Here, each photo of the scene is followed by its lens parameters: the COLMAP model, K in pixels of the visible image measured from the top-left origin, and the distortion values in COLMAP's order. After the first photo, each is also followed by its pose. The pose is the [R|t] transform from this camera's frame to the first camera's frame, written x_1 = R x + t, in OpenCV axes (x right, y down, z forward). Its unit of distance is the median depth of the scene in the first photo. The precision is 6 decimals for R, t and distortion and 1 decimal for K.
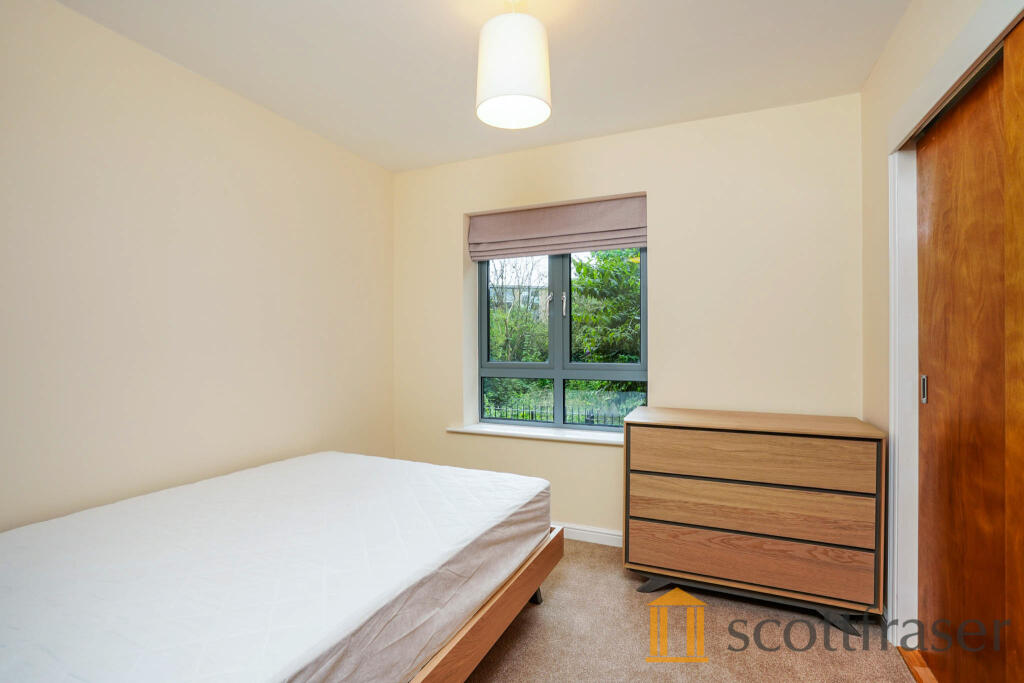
lens RADIAL K [[479.5, 0, 508.9], [0, 479.5, 346.4], [0, 0, 1]] dist [-0.042443, -0.000036]
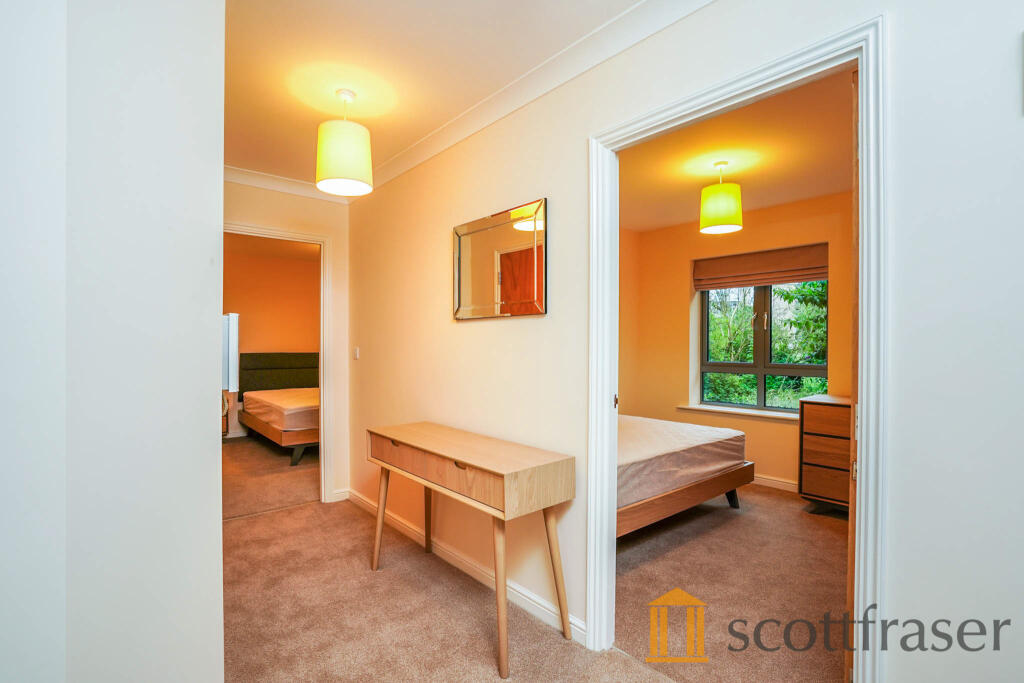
lens RADIAL K [[479.5, 0, 508.9], [0, 479.5, 346.4], [0, 0, 1]] dist [-0.042443, -0.000036]
pose [[0.903018, 0.007227, -0.429543, 0.033426], [-0.008860, 0.999959, -0.001803, -0.005792], [0.429512, 0.005434, 0.903045, -0.571765]]
